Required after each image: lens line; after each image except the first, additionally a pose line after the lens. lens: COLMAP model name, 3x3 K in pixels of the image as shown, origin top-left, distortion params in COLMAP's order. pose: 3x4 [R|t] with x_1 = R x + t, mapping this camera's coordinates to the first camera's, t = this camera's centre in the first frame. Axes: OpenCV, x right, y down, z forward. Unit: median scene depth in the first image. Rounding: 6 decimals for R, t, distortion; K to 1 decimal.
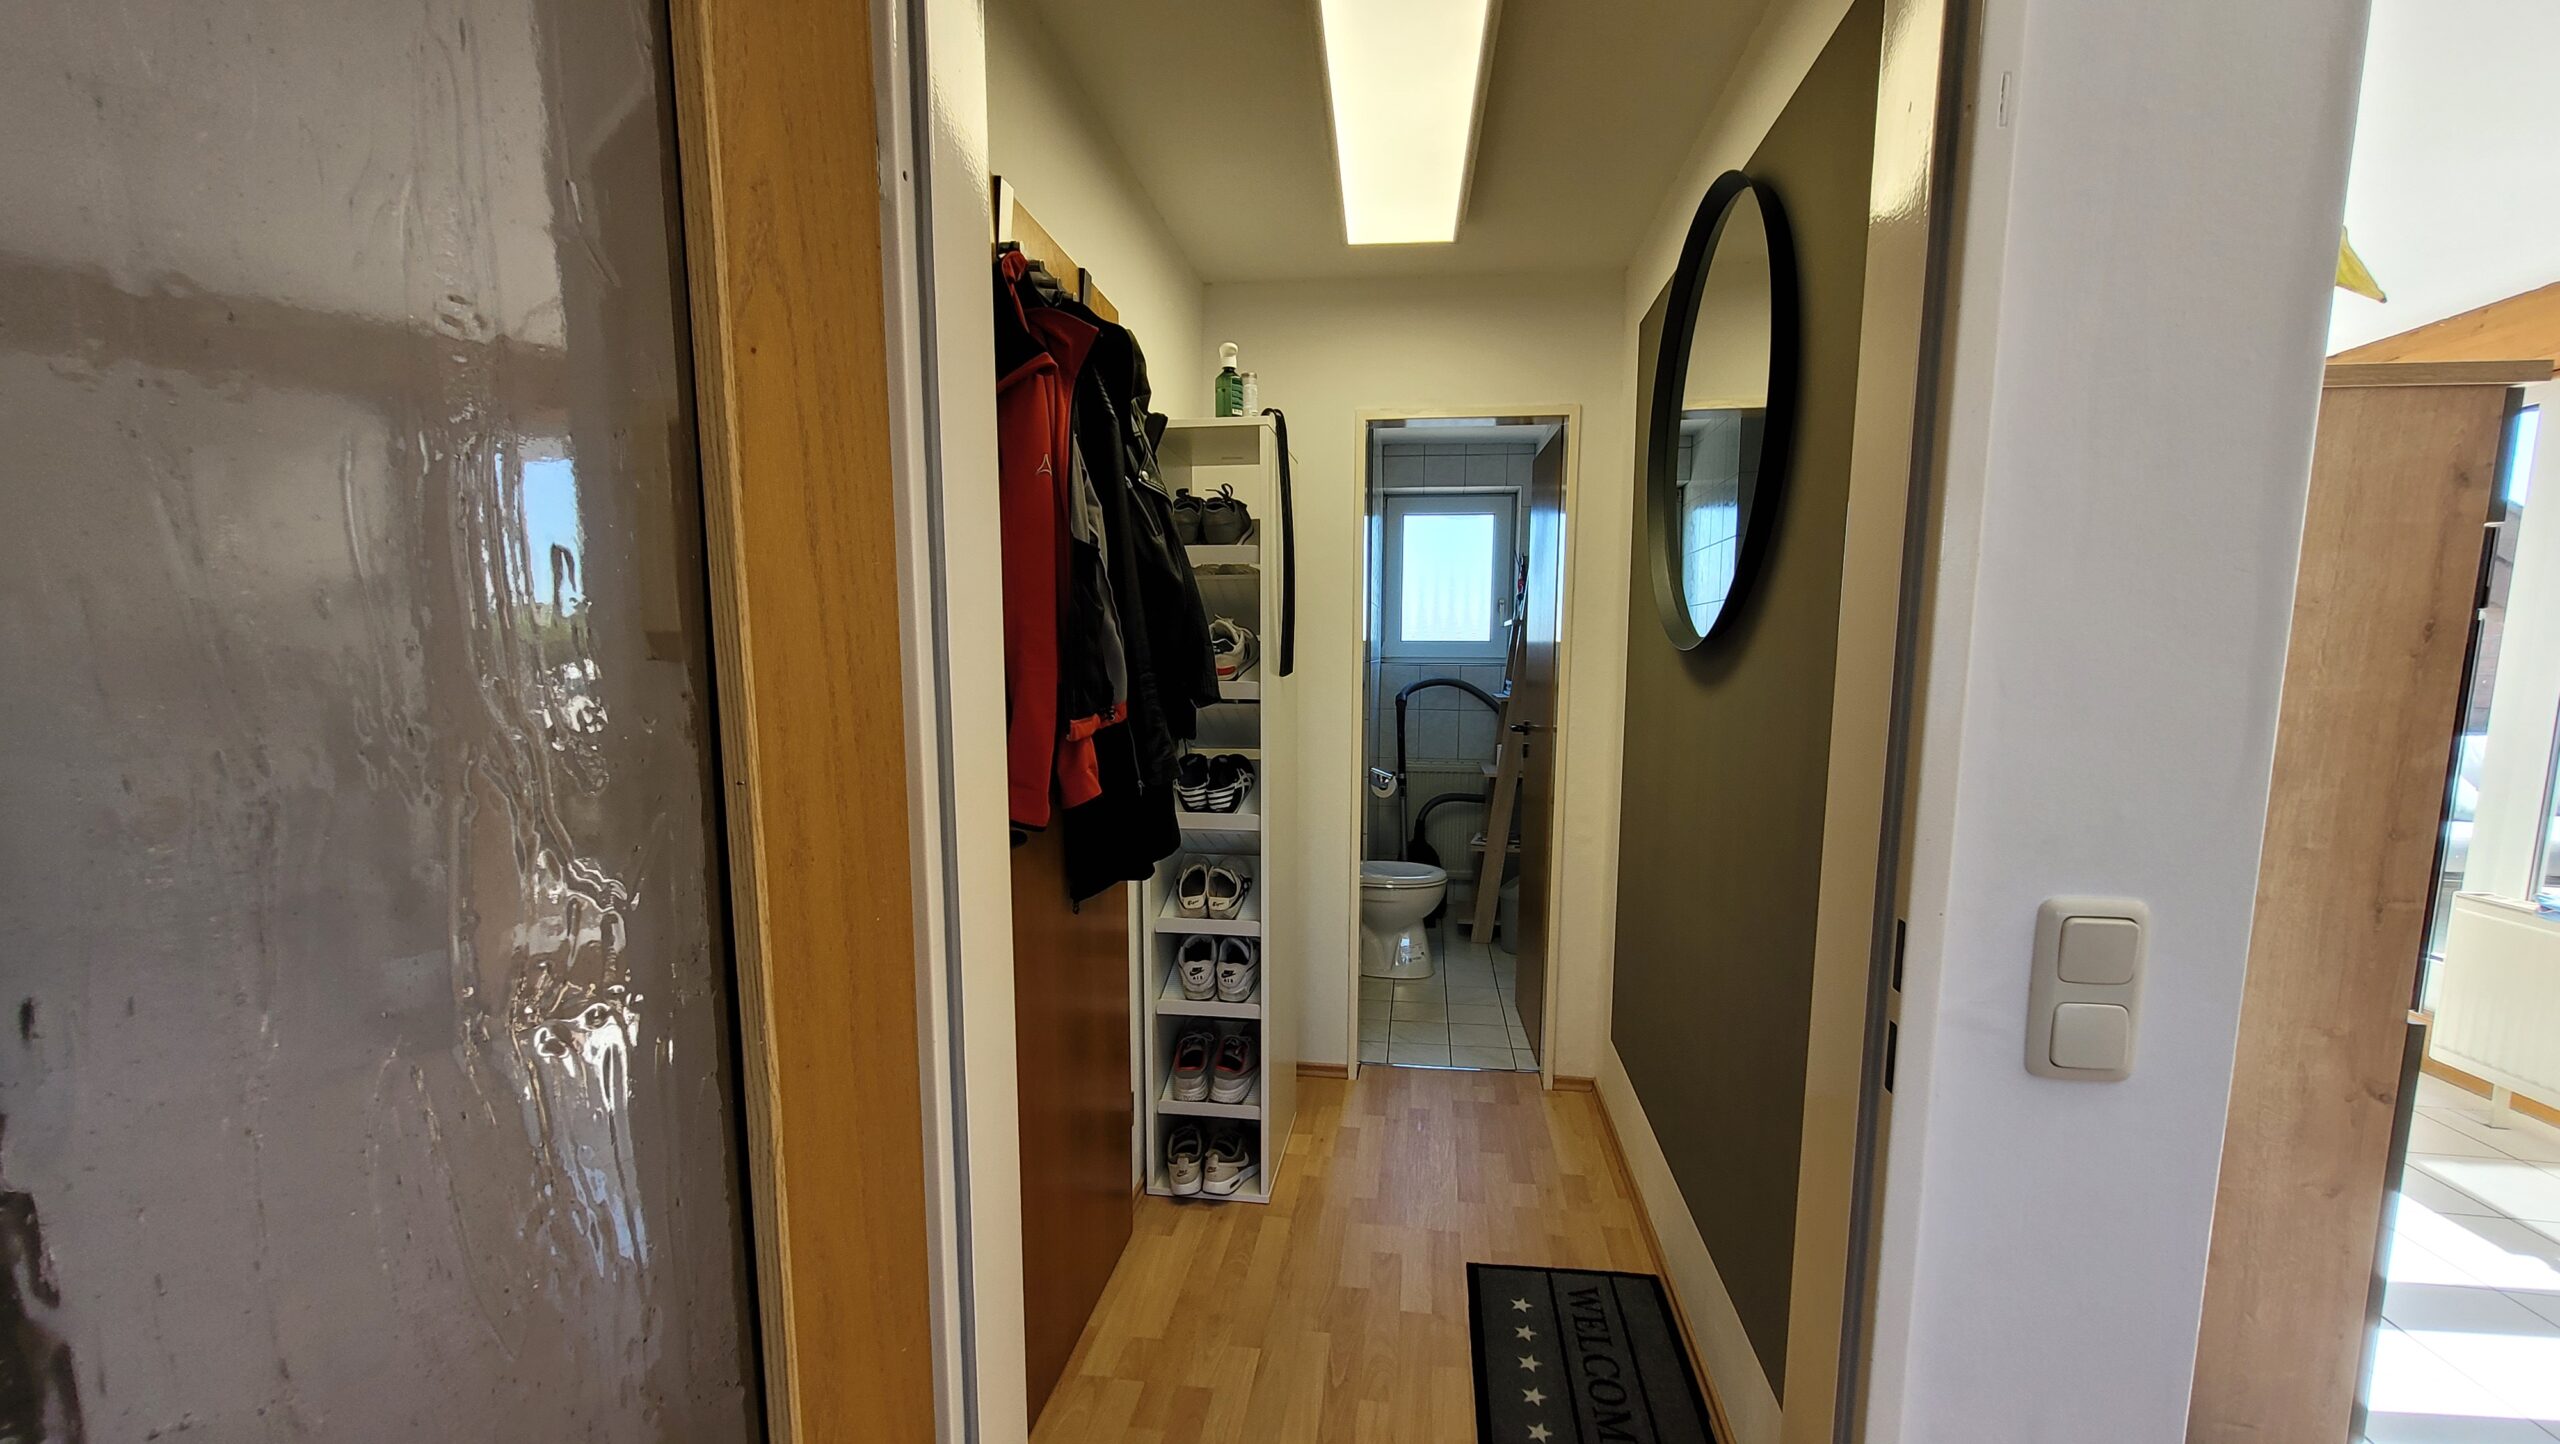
lens RADIAL K [[1004.1, 0, 1300.7], [0, 1004.1, 780.1], [0, 0, 1]] dist [0.000007, -0.000670]
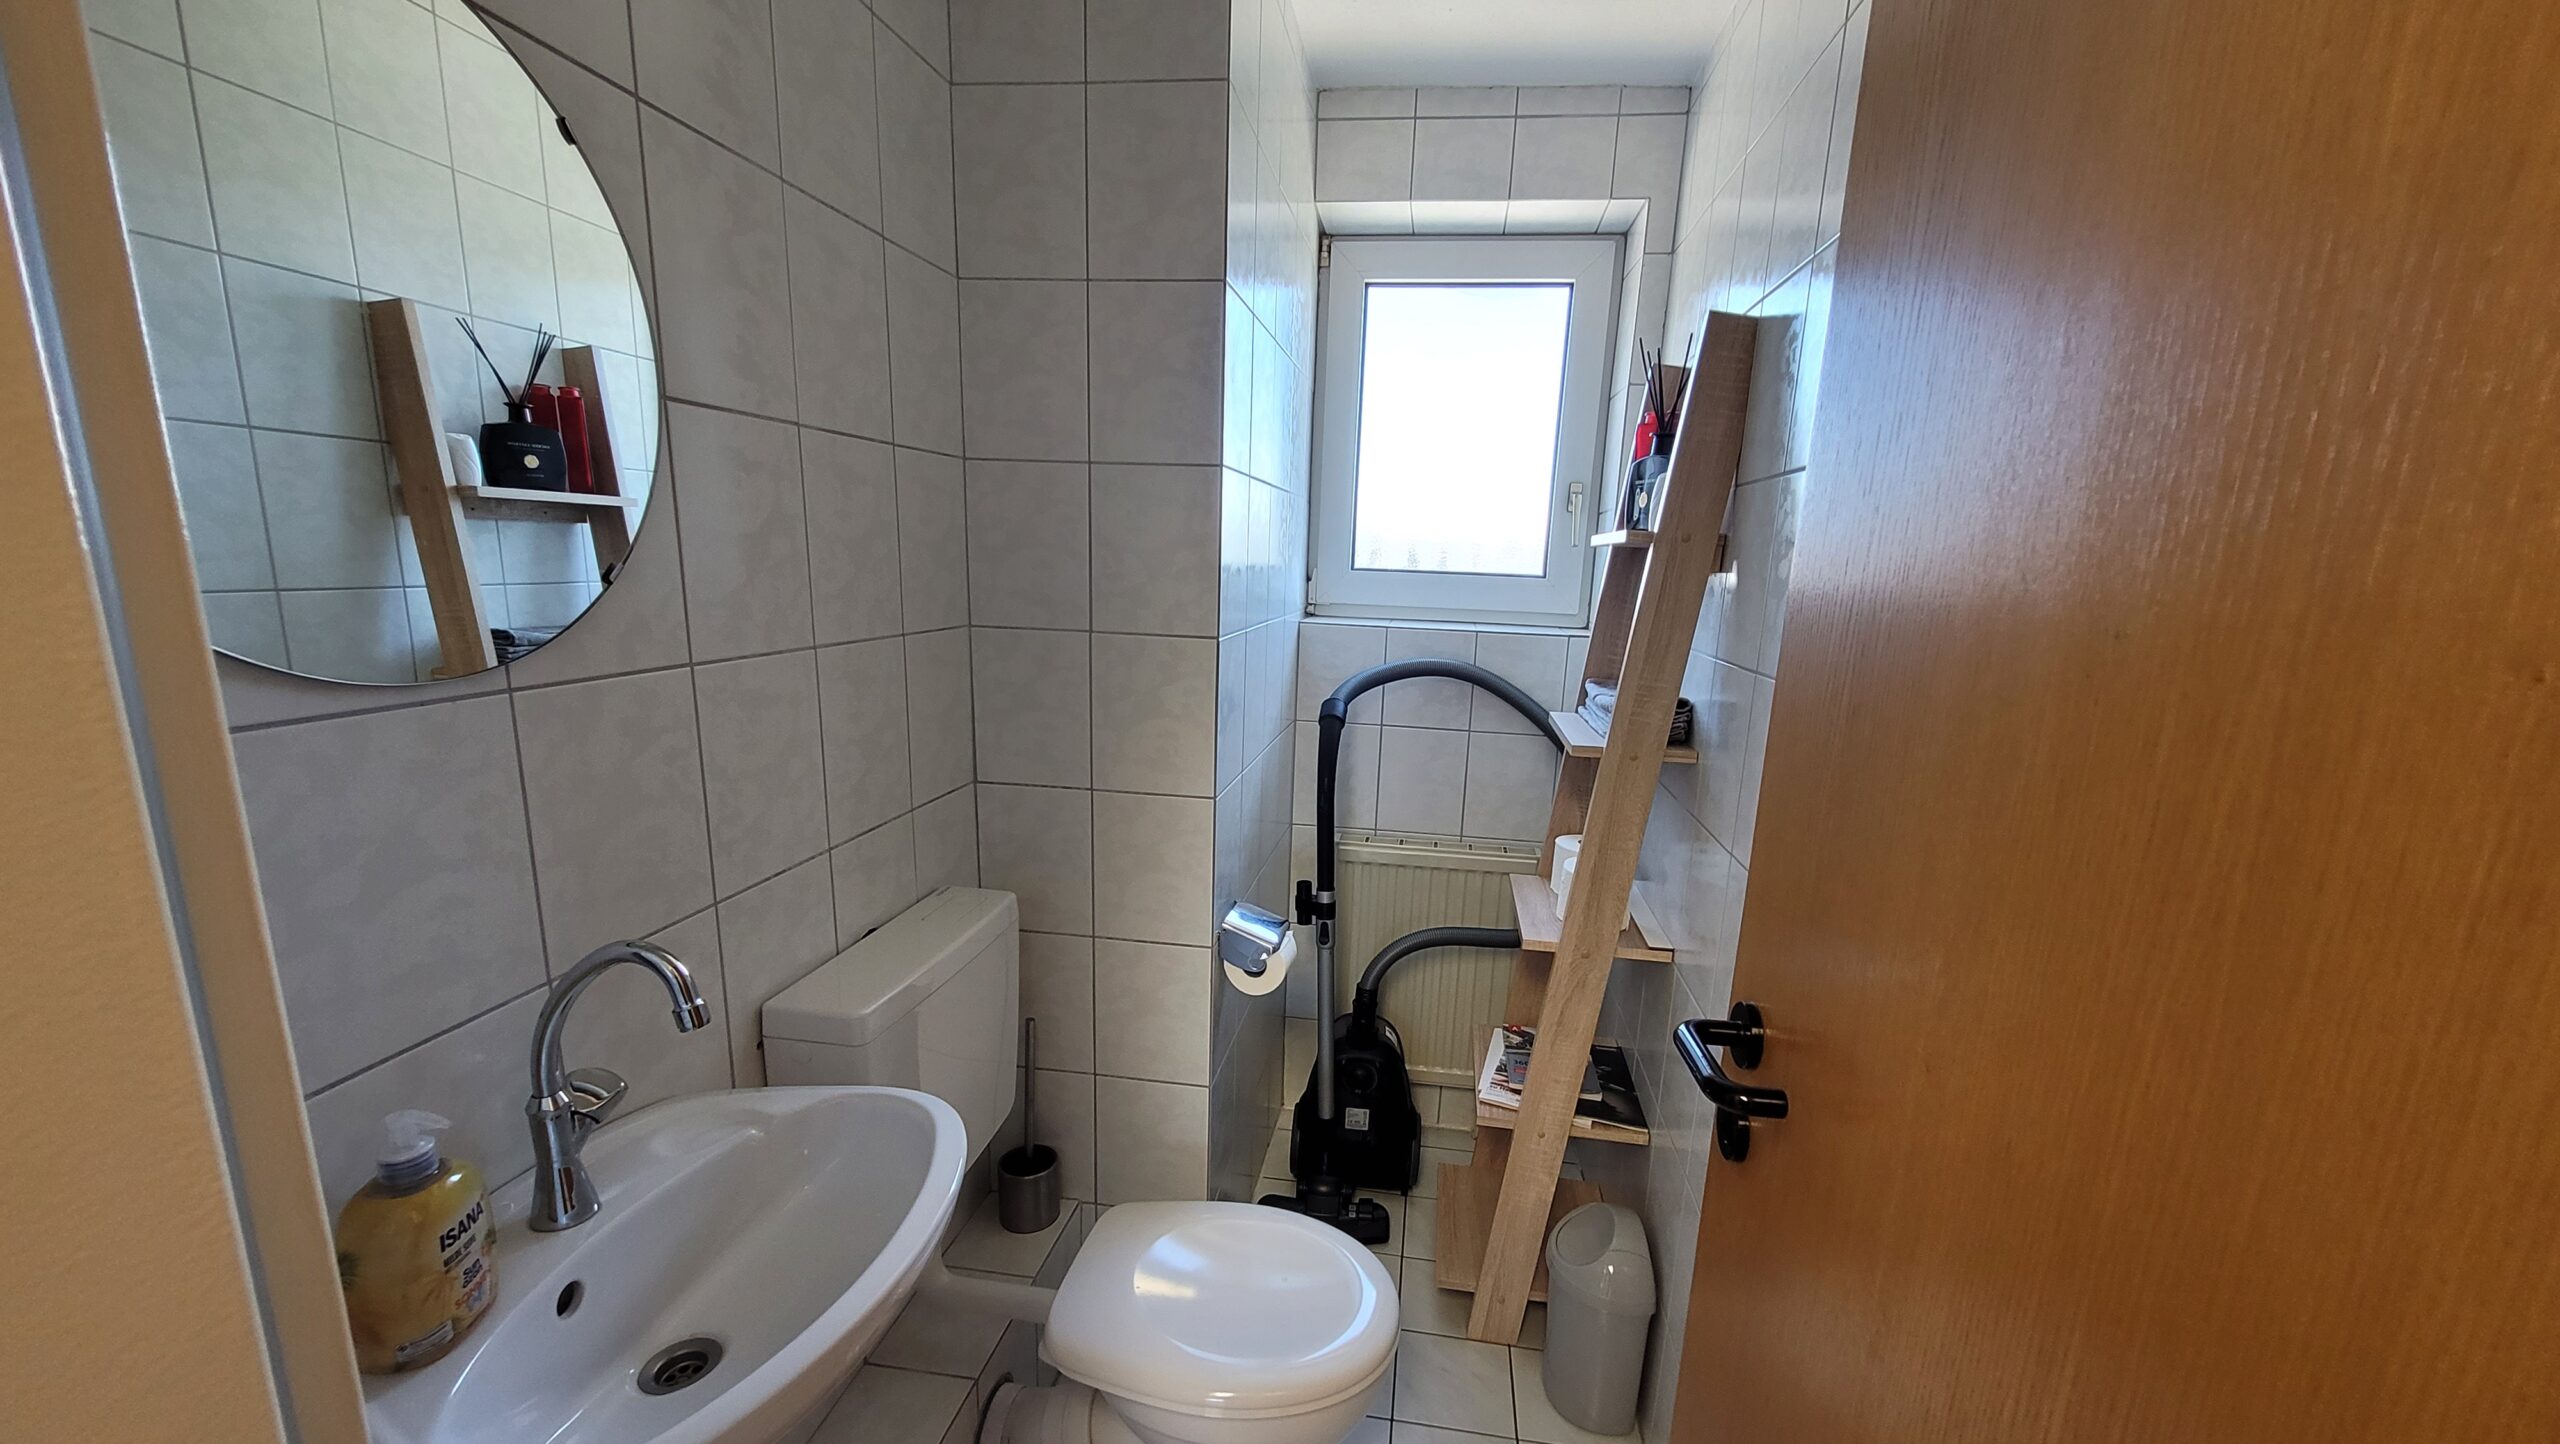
lens RADIAL K [[1004.1, 0, 1300.7], [0, 1004.1, 780.1], [0, 0, 1]] dist [0.000007, -0.000670]
pose [[0.999314, 0.034747, -0.012812, 0.089023], [-0.033560, 0.995950, 0.083414, -0.083274], [0.015658, -0.082927, 0.996433, 0.552477]]
